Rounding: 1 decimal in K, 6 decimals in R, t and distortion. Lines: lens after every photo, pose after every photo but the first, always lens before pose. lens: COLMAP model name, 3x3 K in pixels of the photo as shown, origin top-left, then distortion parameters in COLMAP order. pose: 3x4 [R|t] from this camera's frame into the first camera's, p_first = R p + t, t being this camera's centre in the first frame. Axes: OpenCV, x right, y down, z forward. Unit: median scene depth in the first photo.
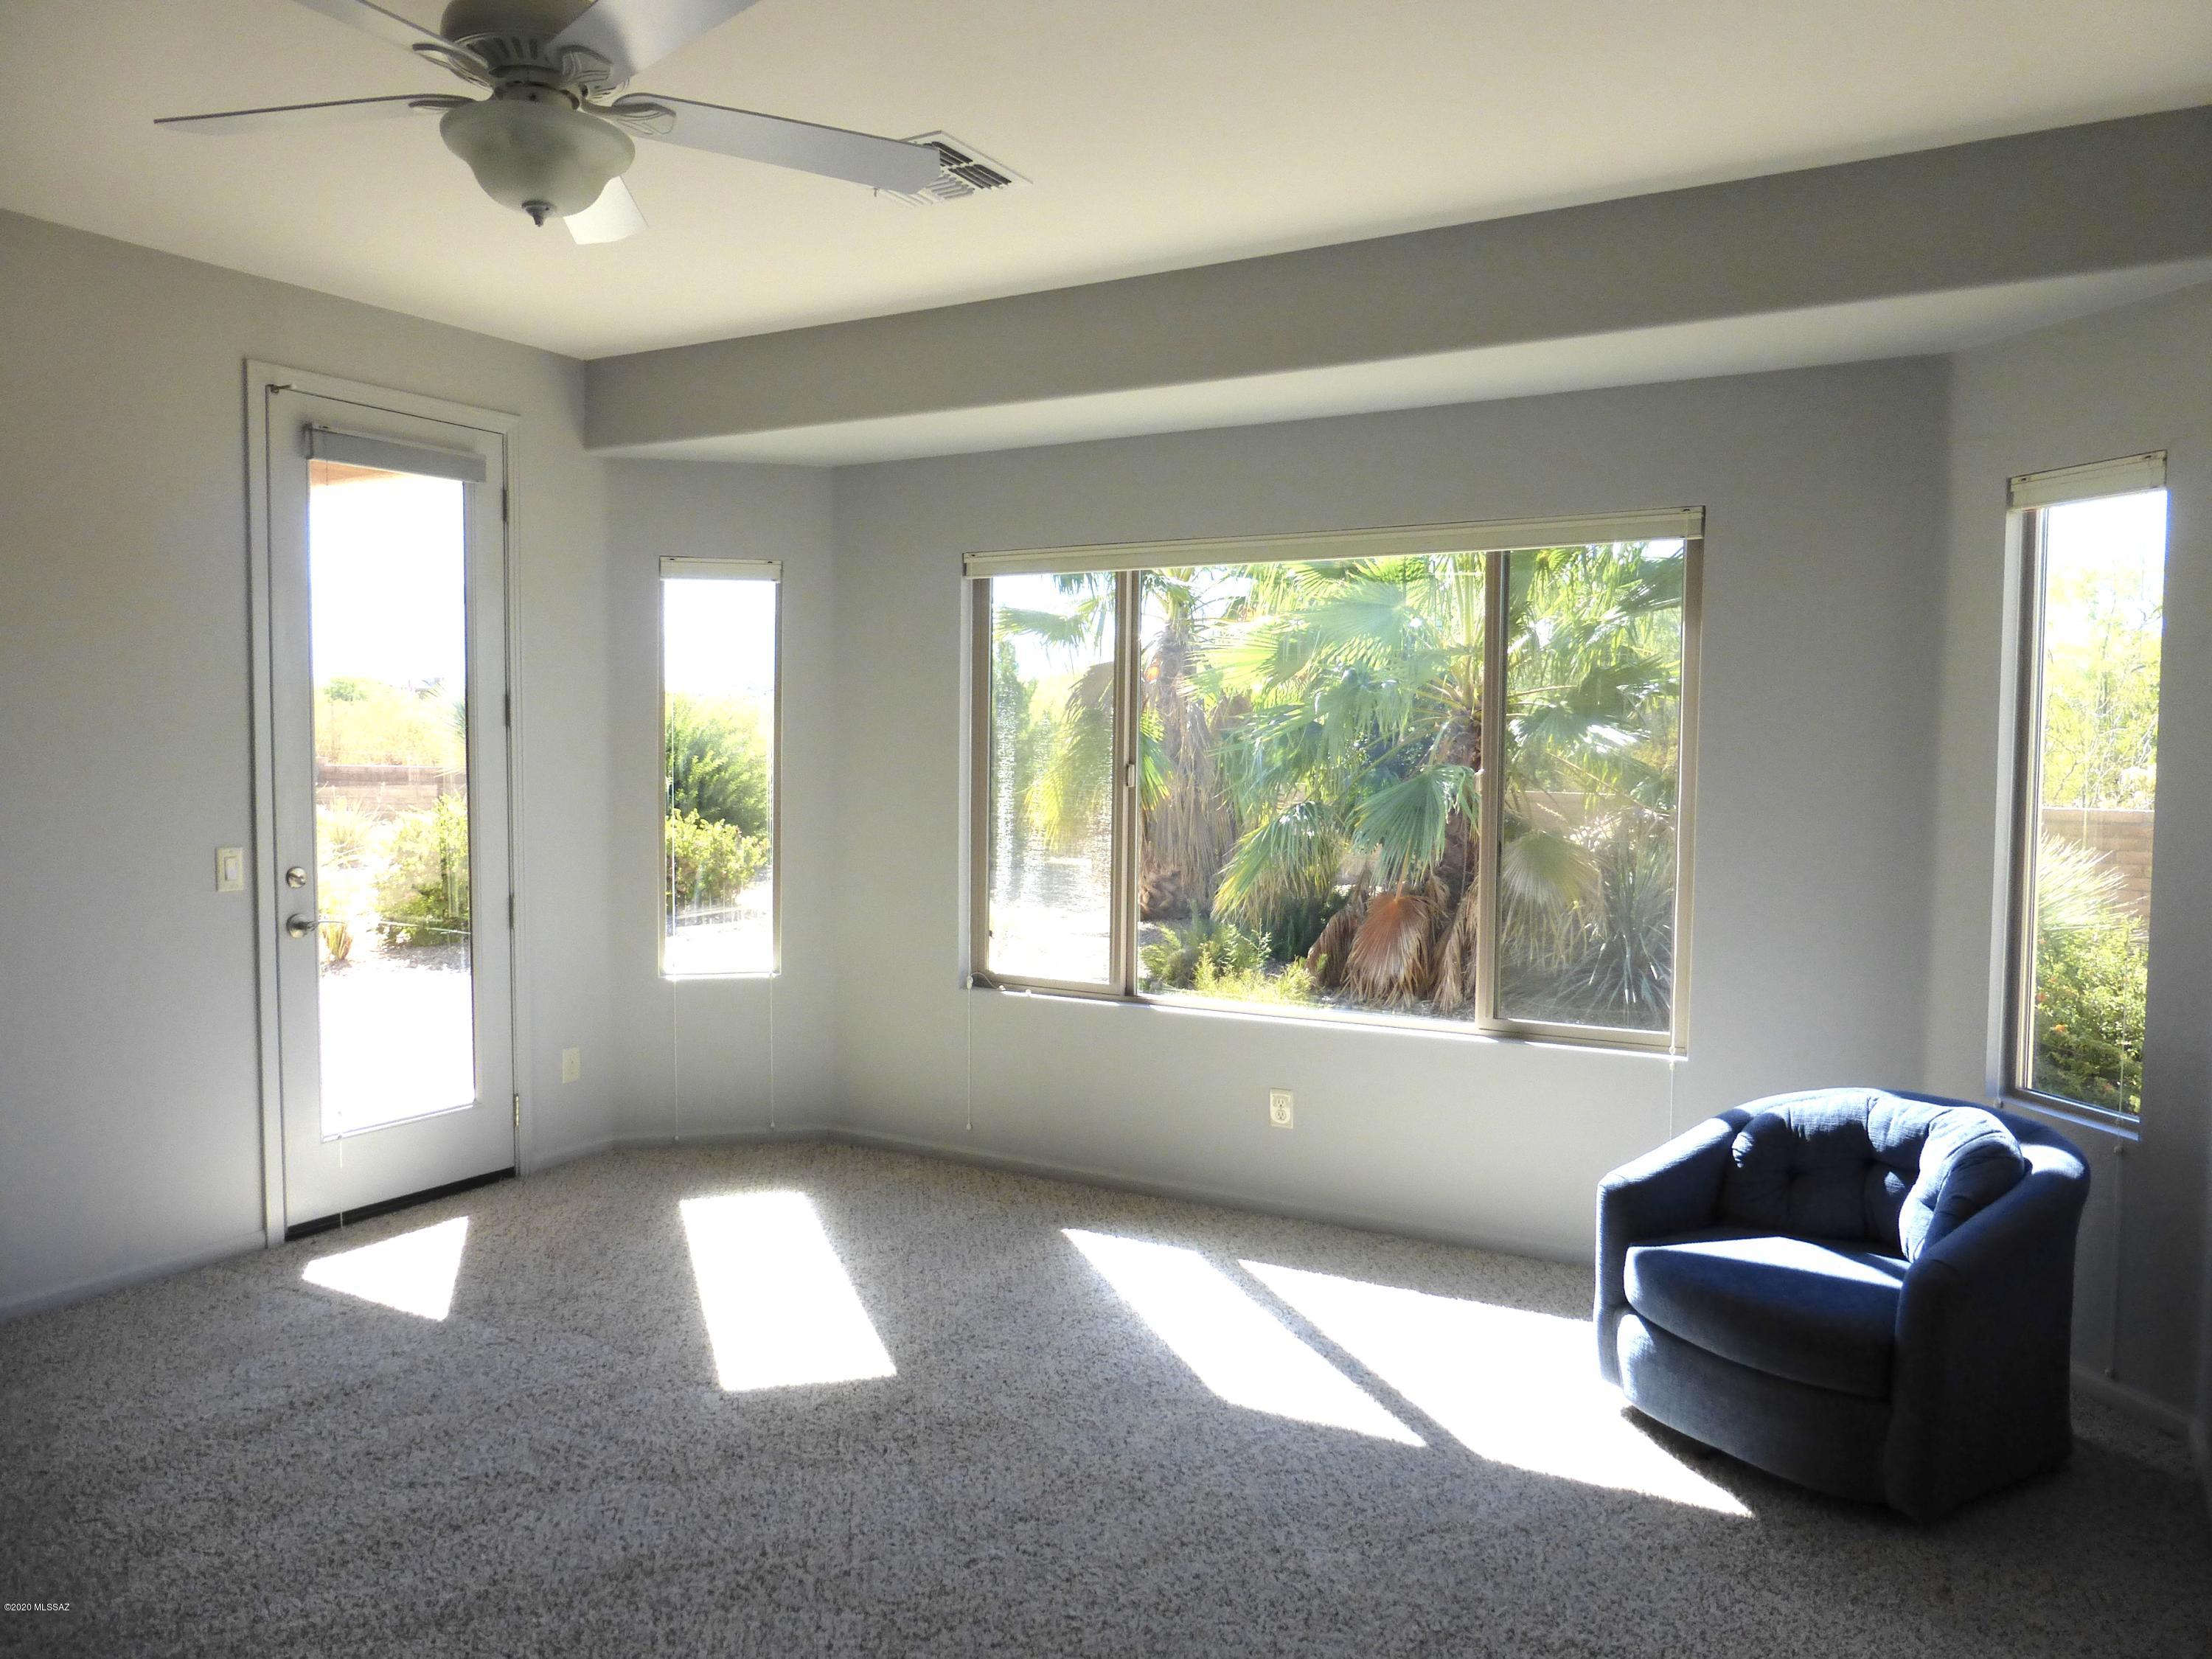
lens RADIAL K [[1638.5, 0, 1172.9], [0, 1638.5, 821.4], [0, 0, 1]] dist [-0.045708, -0.001183]
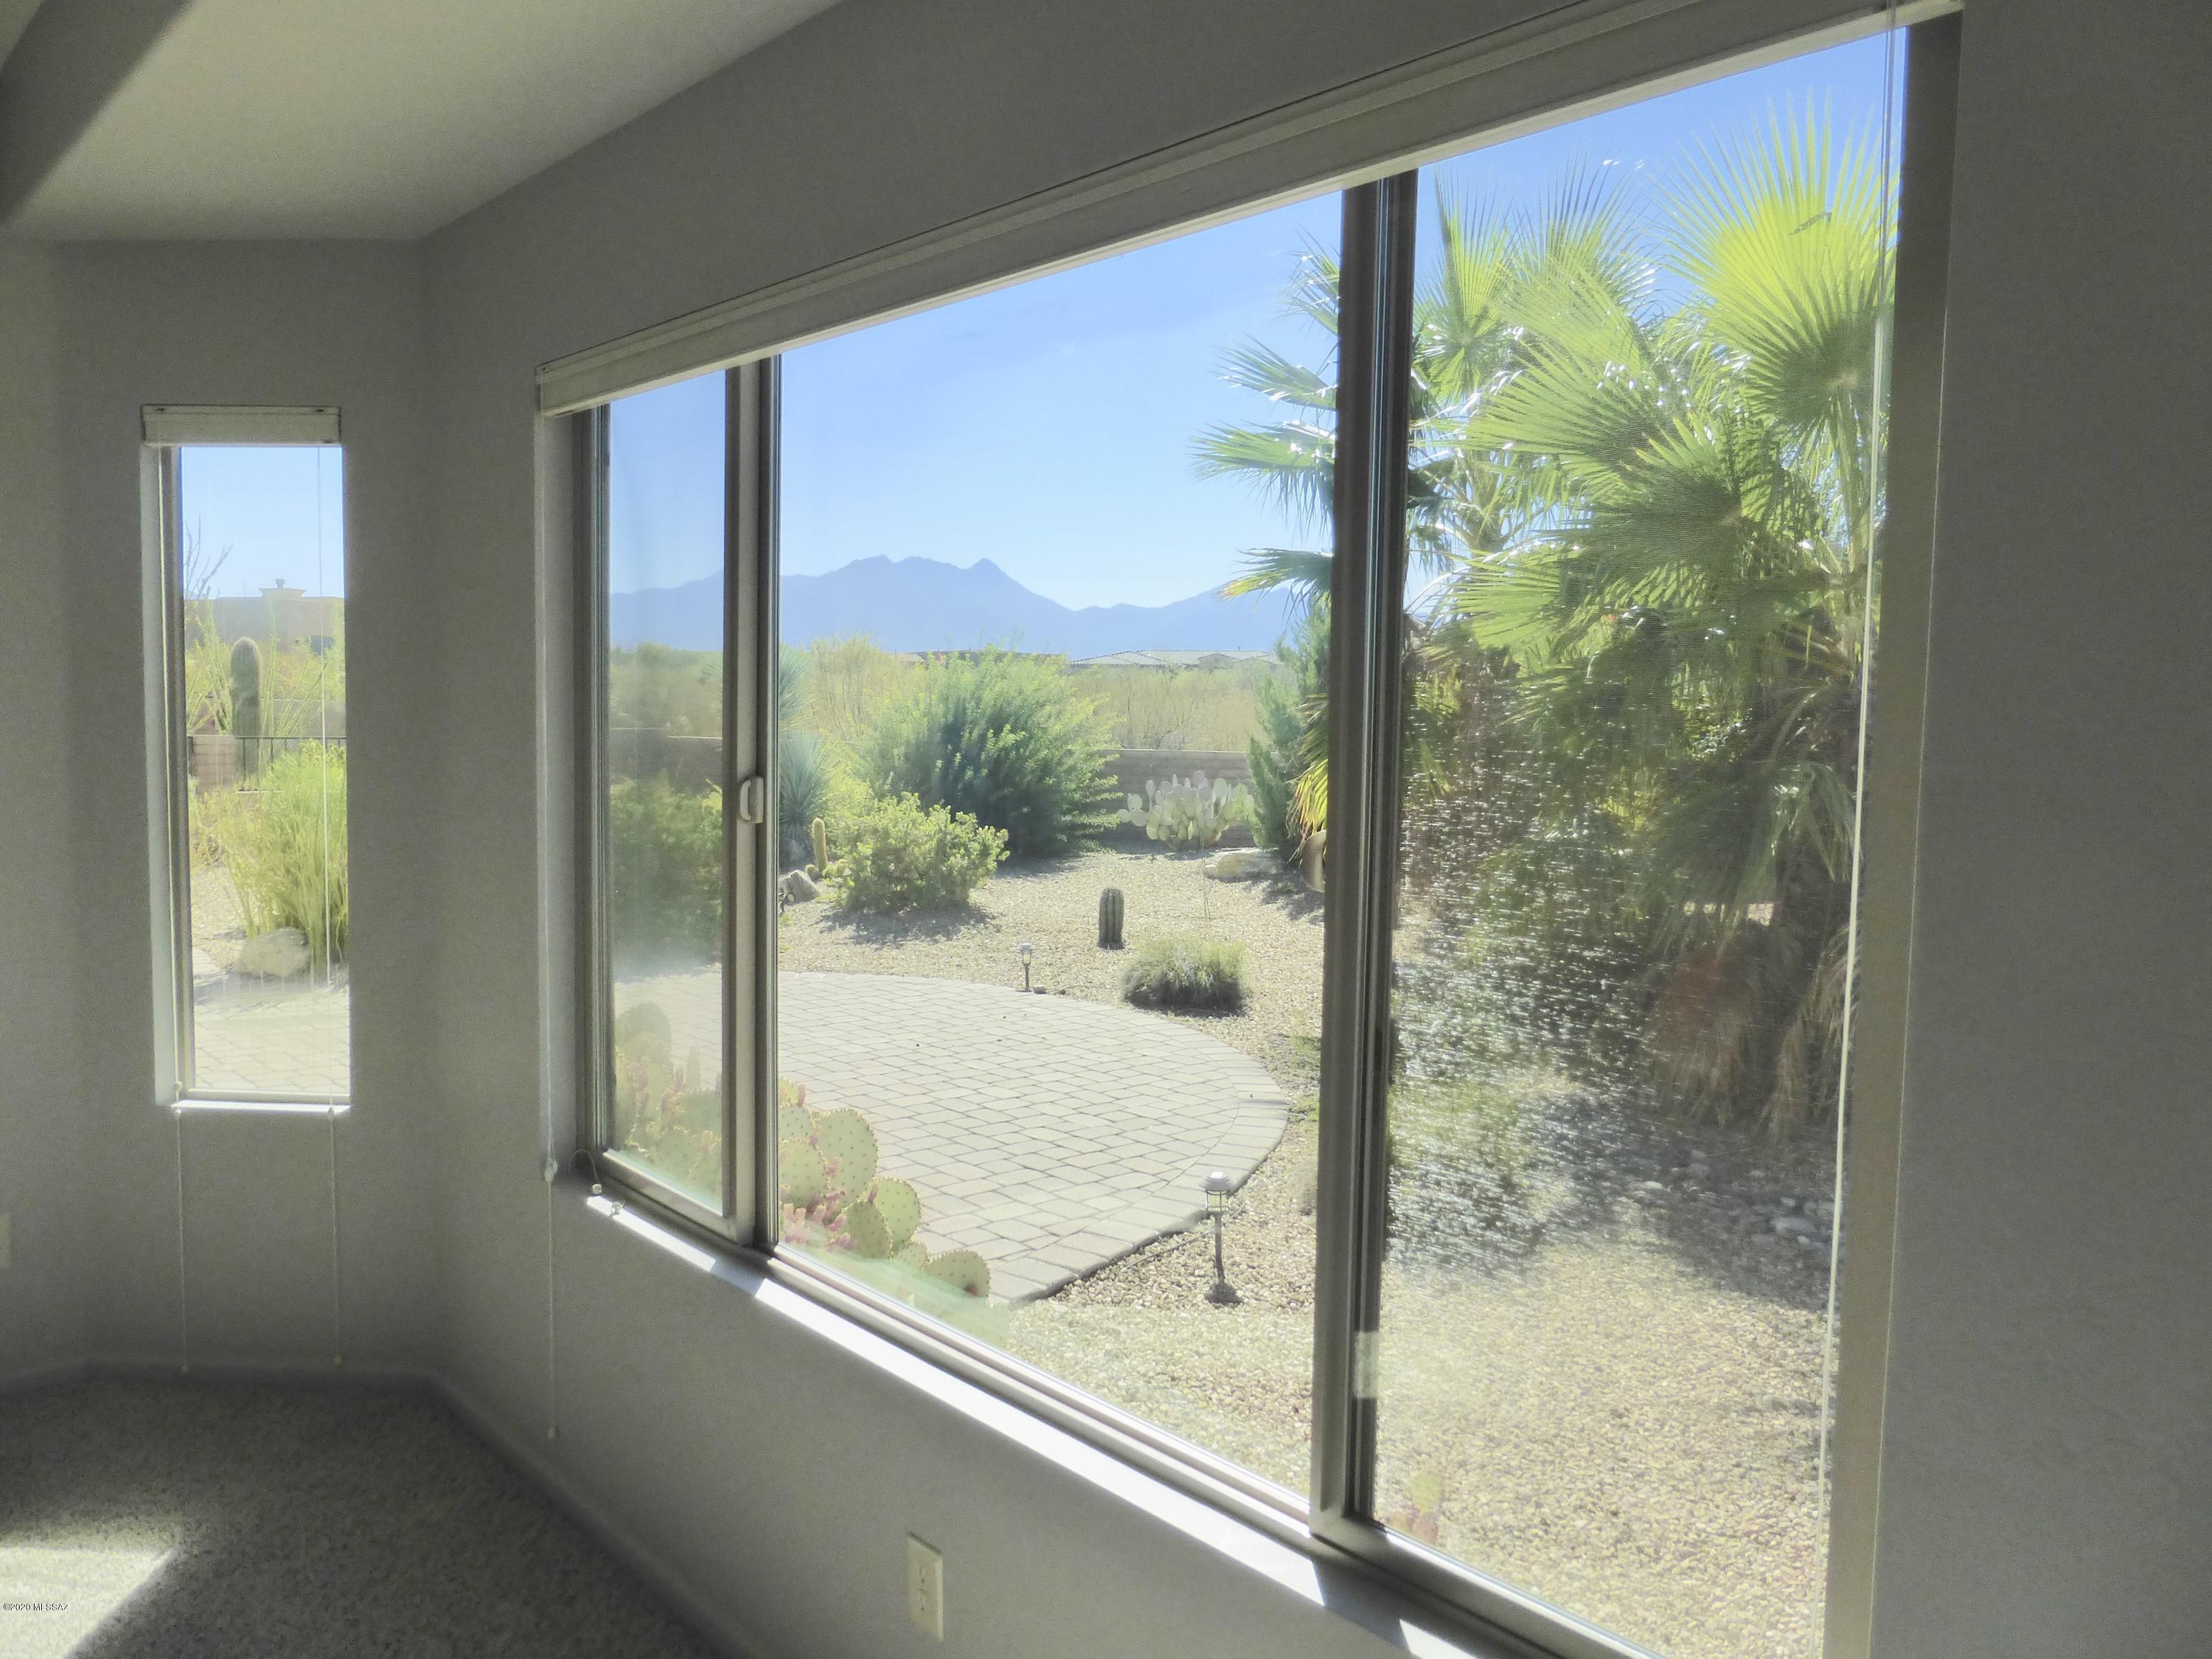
lens RADIAL K [[1638.5, 0, 1172.9], [0, 1638.5, 821.4], [0, 0, 1]] dist [-0.045708, -0.001183]
pose [[0.953627, 0.028008, -0.299685, 0.278111], [-0.023306, 0.999543, 0.019254, -0.037481], [0.300087, -0.011377, 0.953844, 0.687264]]
